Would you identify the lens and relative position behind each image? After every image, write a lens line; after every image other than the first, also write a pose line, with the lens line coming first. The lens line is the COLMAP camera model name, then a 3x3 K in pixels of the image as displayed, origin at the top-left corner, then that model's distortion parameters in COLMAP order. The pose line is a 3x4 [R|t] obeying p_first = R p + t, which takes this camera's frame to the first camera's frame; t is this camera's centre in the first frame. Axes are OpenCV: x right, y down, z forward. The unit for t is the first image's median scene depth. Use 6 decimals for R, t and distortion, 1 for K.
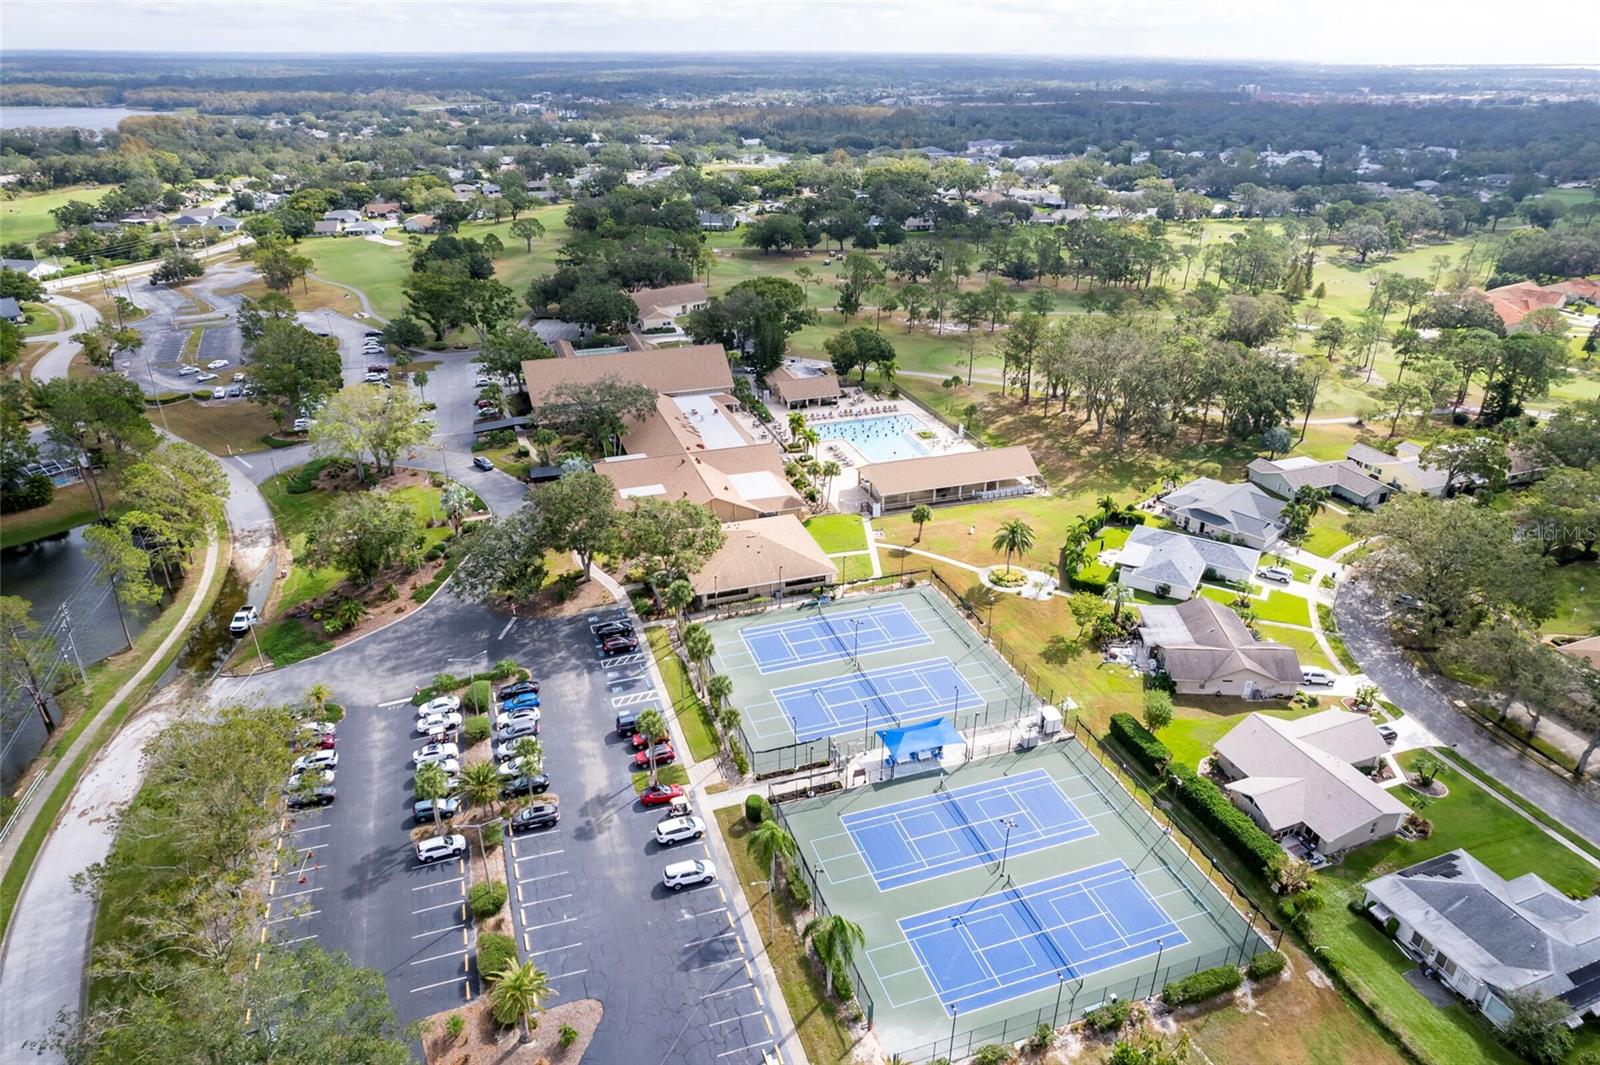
lens RADIAL K [[1019.7, 0, 800.0], [0, 1019.7, 532.5], [0, 0, 1]] dist [-0.032650, 0.000834]
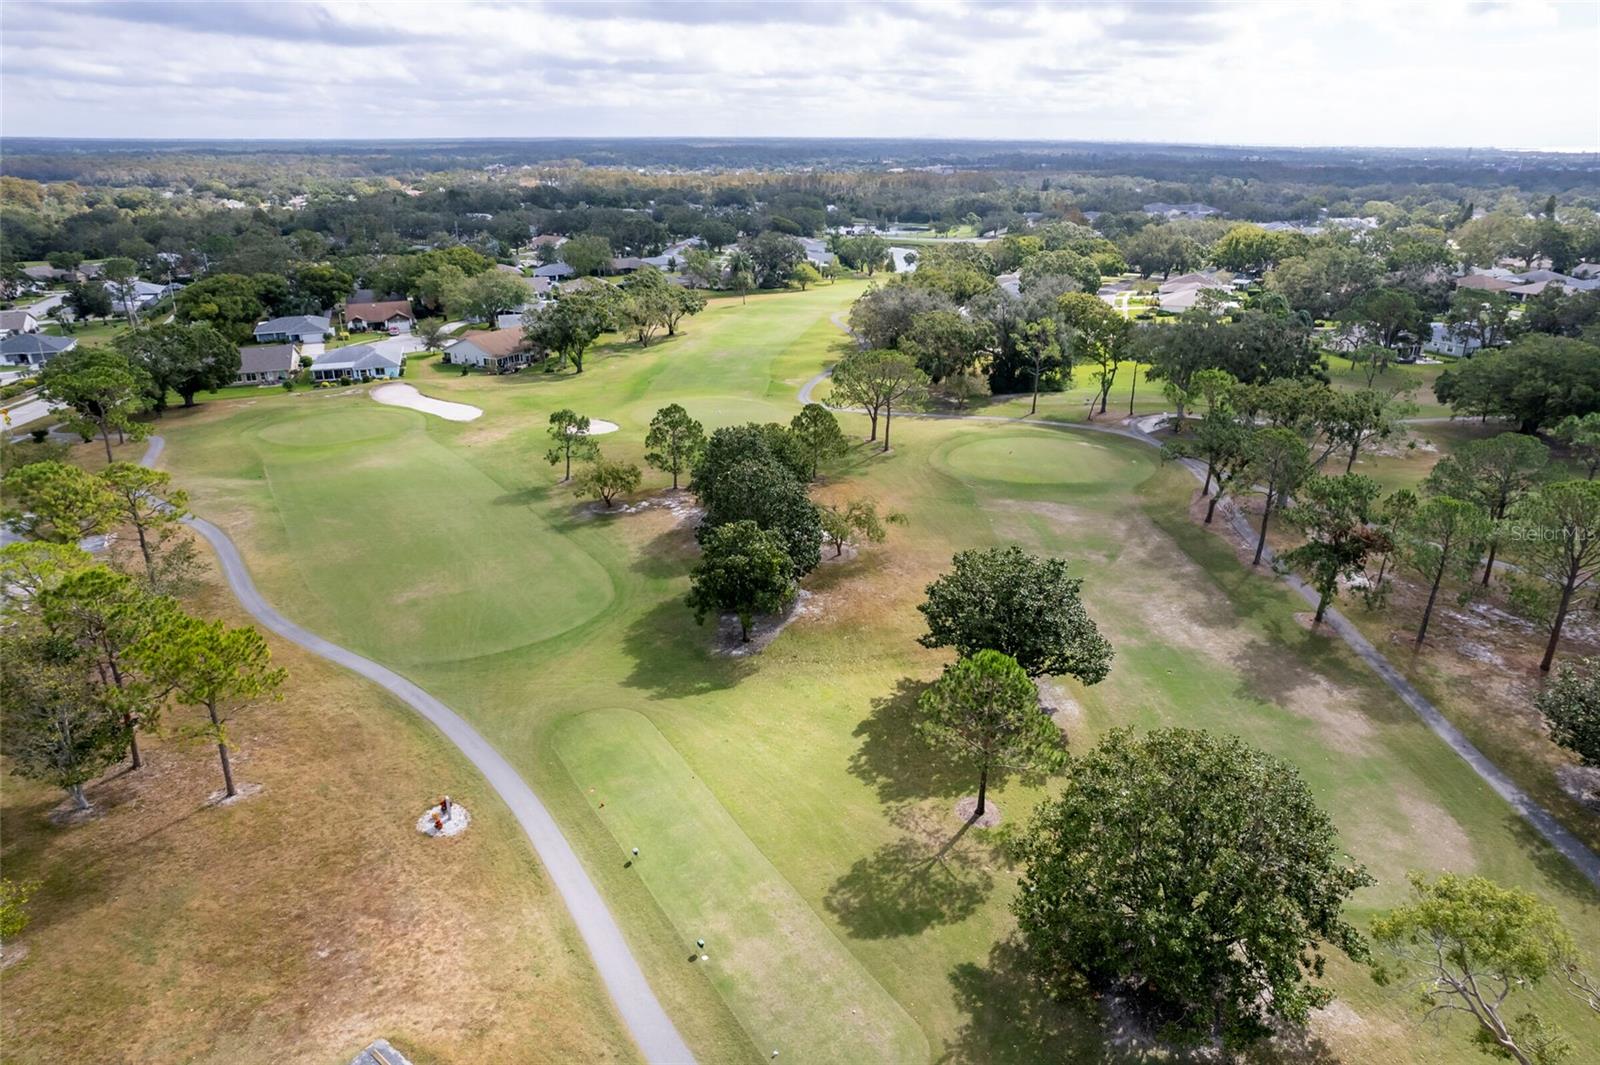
lens RADIAL K [[1019.7, 0, 800.0], [0, 1019.7, 532.5], [0, 0, 1]] dist [-0.032650, 0.000834]
pose [[0.996678, -0.025891, 0.077221, -0.241808], [0.031776, 0.996604, -0.075972, -0.165077], [-0.074991, 0.078173, 0.994115, 0.489133]]
